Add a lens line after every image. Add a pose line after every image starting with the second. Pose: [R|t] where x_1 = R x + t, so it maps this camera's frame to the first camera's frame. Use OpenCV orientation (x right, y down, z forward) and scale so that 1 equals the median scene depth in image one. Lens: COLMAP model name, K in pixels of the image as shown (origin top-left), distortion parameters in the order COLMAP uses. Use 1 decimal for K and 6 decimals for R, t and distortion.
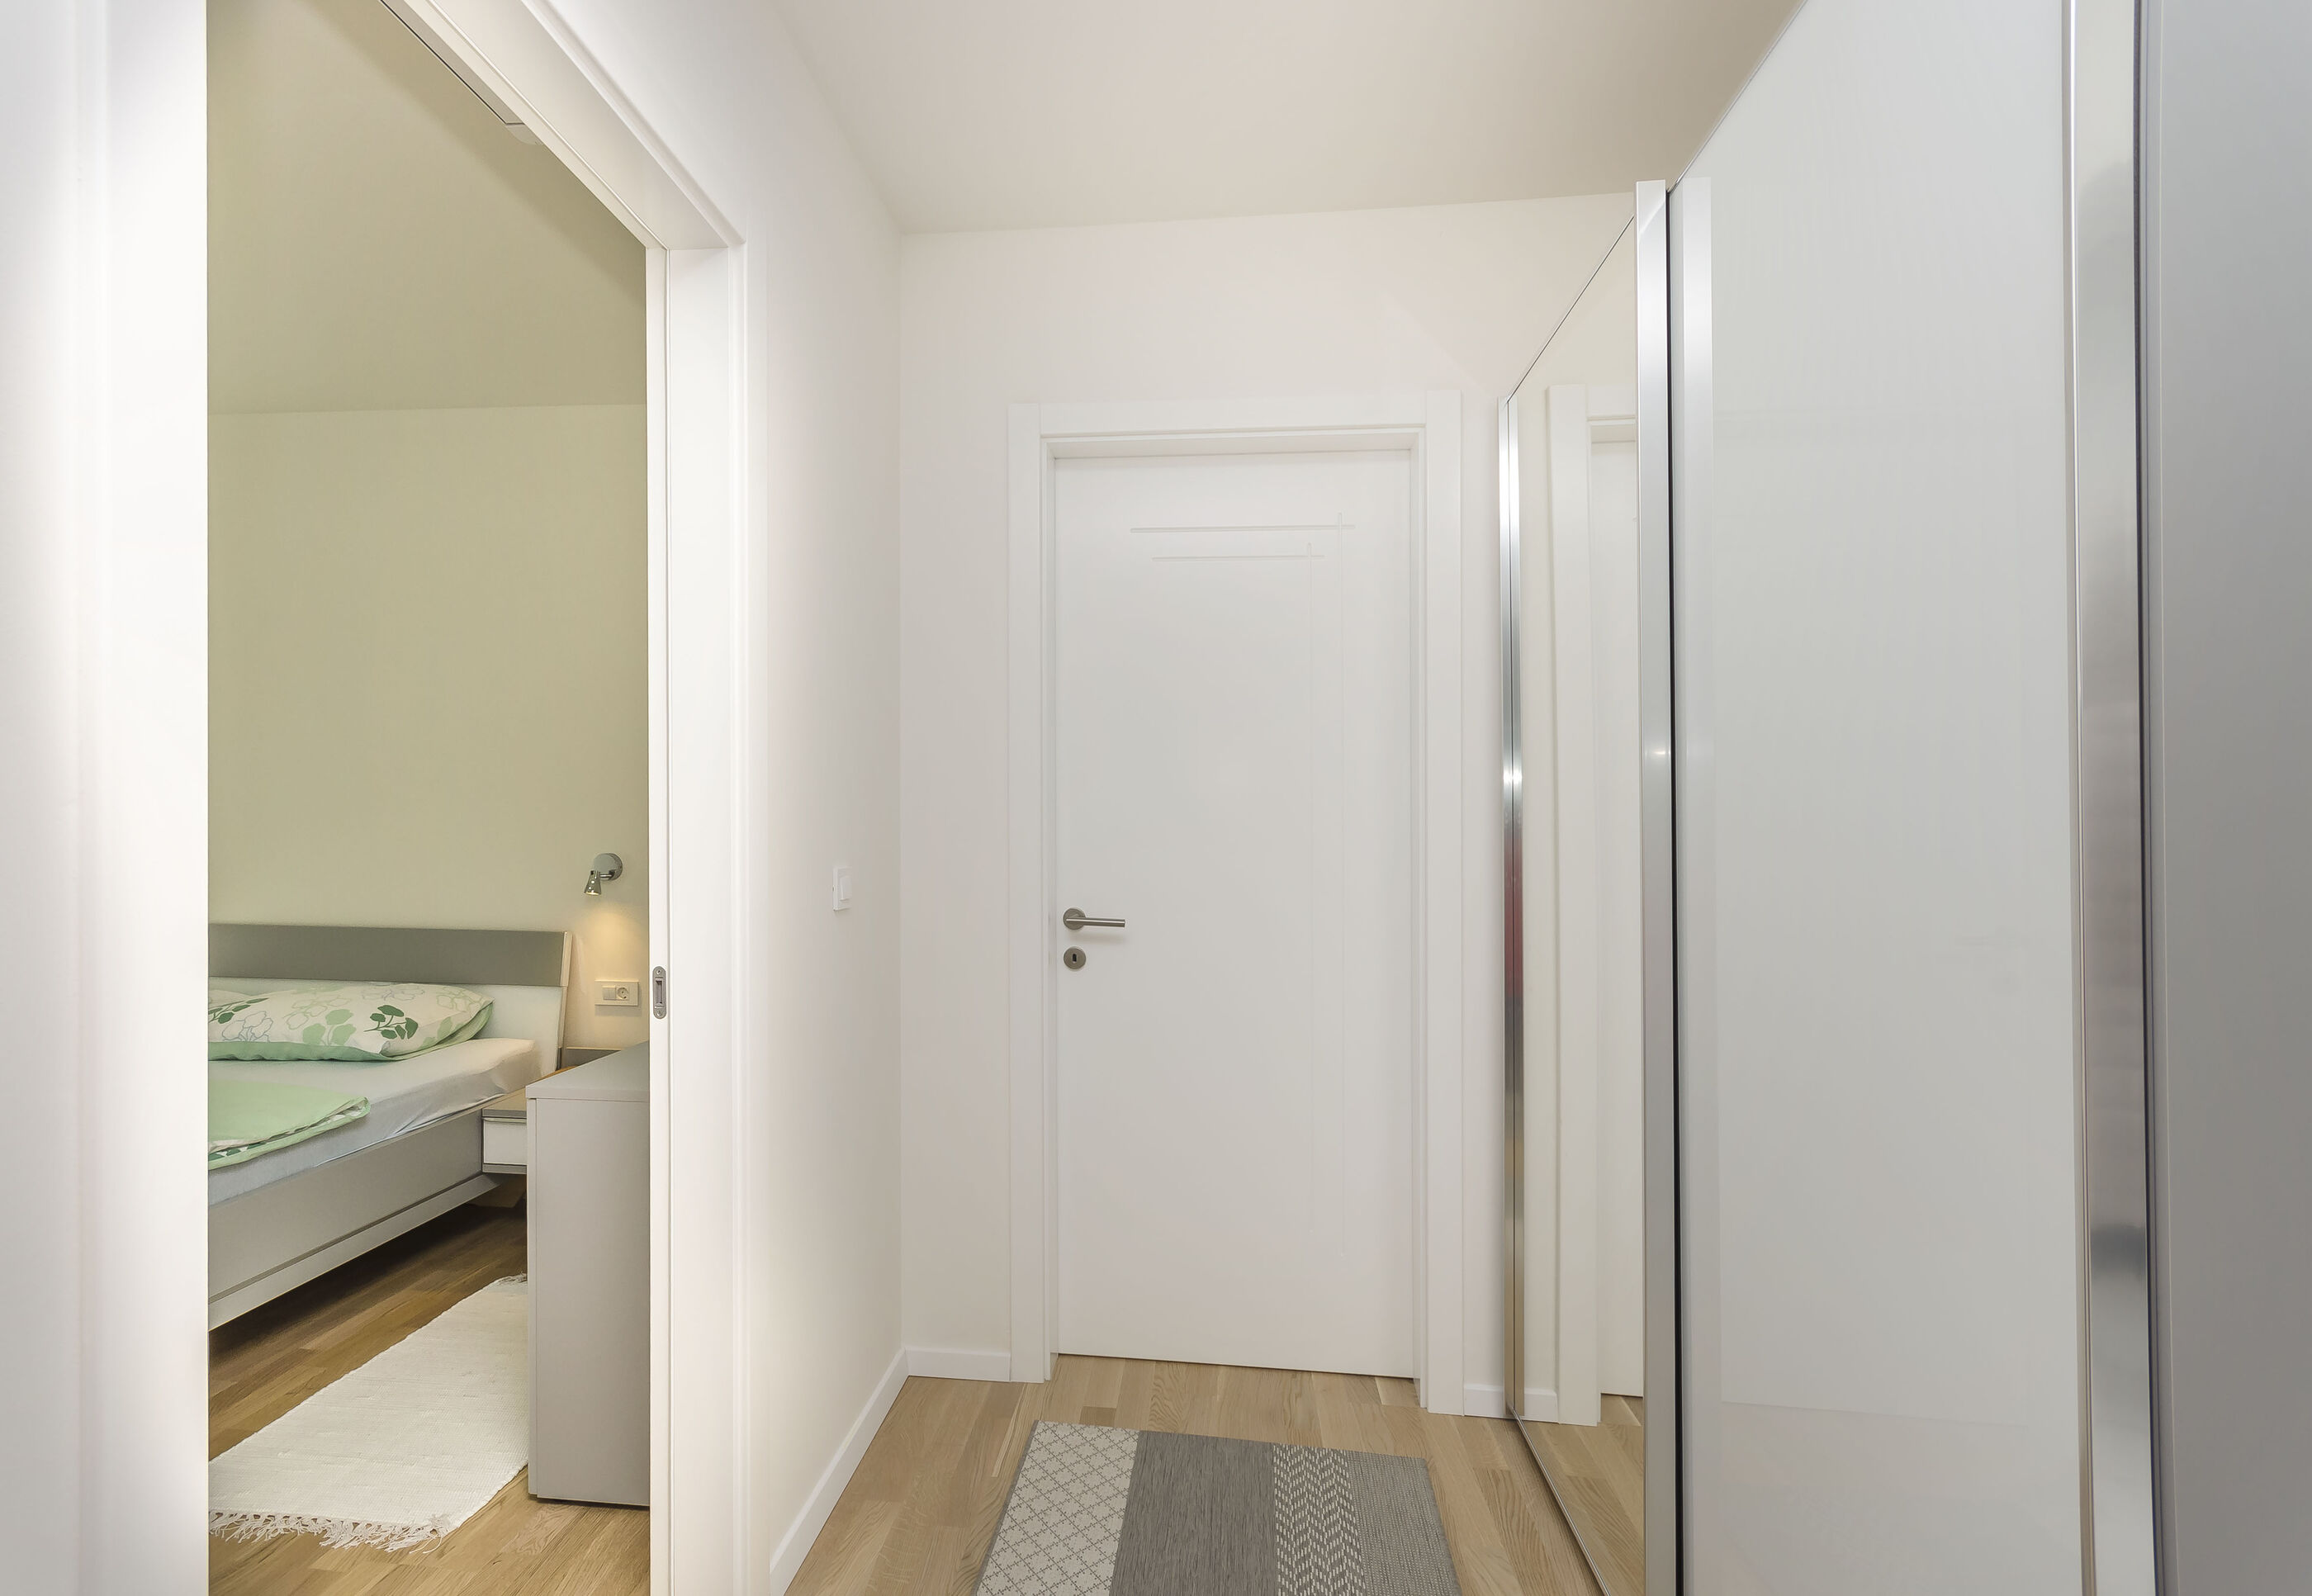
lens RADIAL K [[1050.9, 0, 1151.5], [0, 1050.9, 824.7], [0, 0, 1]] dist [-0.000006, -0.000033]
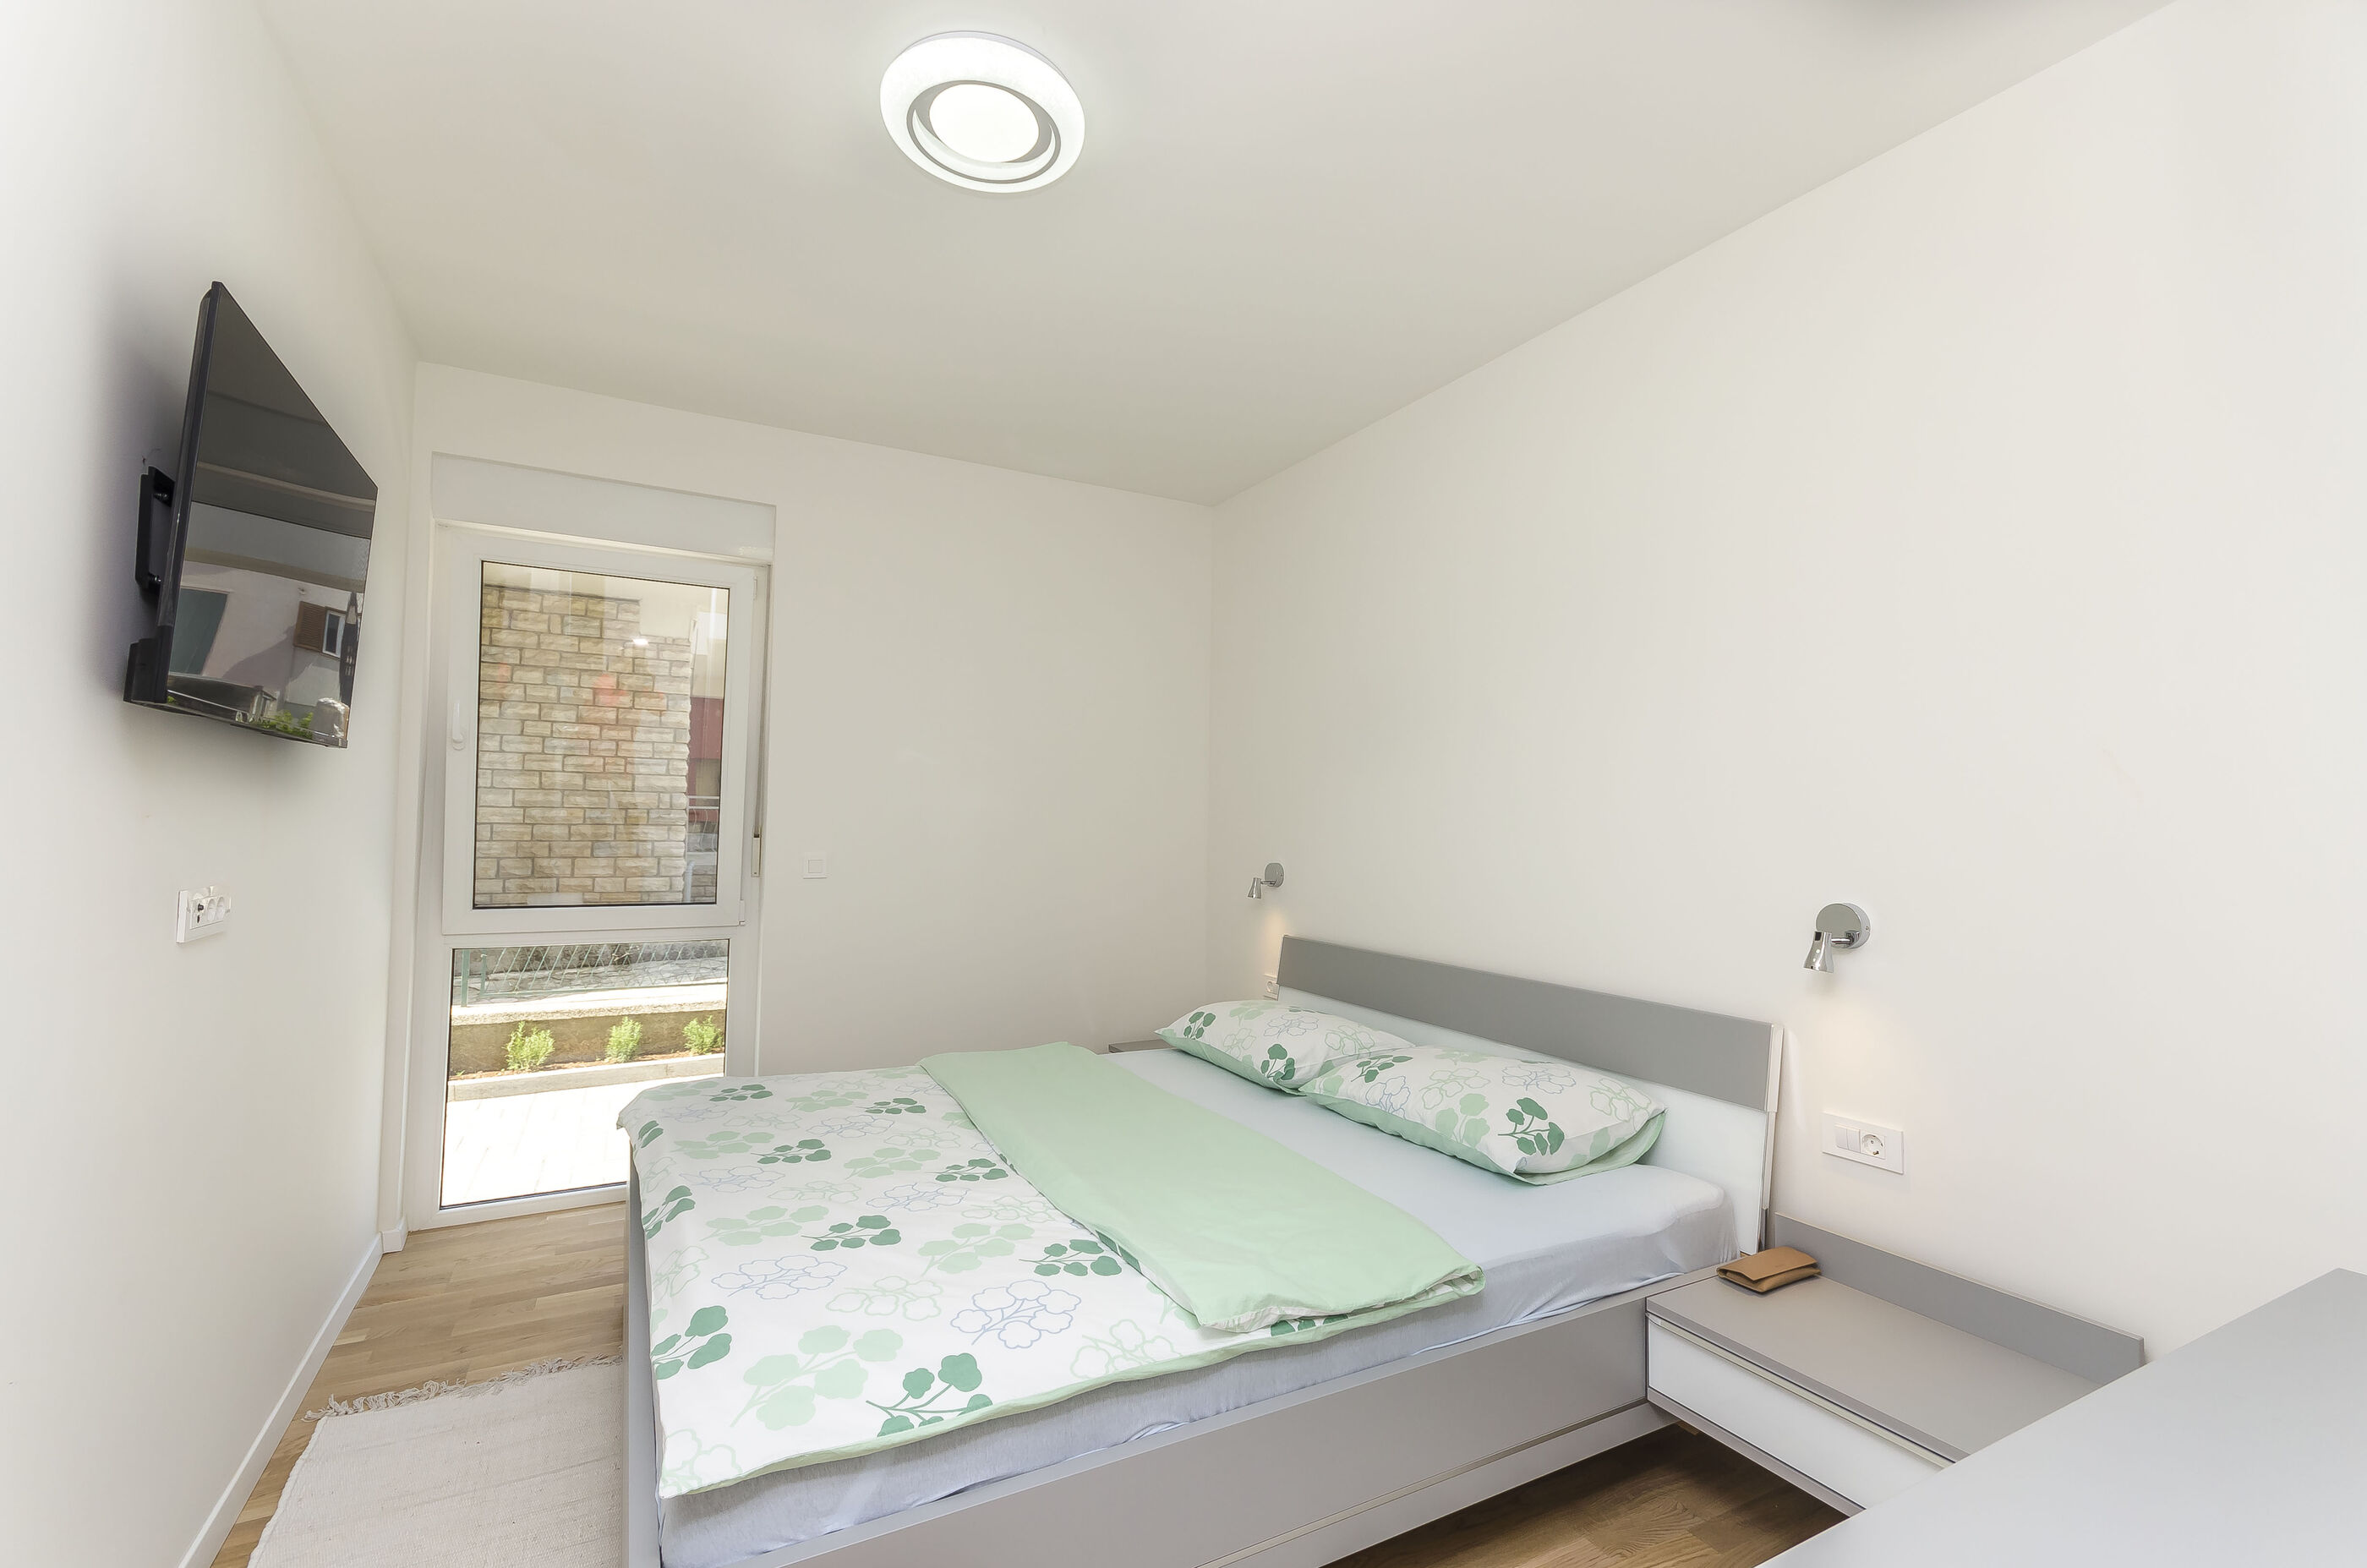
lens RADIAL K [[1023.1, 0, 1190.8], [0, 1023.1, 799.1], [0, 0, 1]] dist [-0.001343, -0.000095]
pose [[0.532549, -0.027379, -0.845956, -0.249544], [-0.008181, 0.999263, -0.037491, -0.007831], [0.846359, 0.026886, 0.531933, 0.425395]]
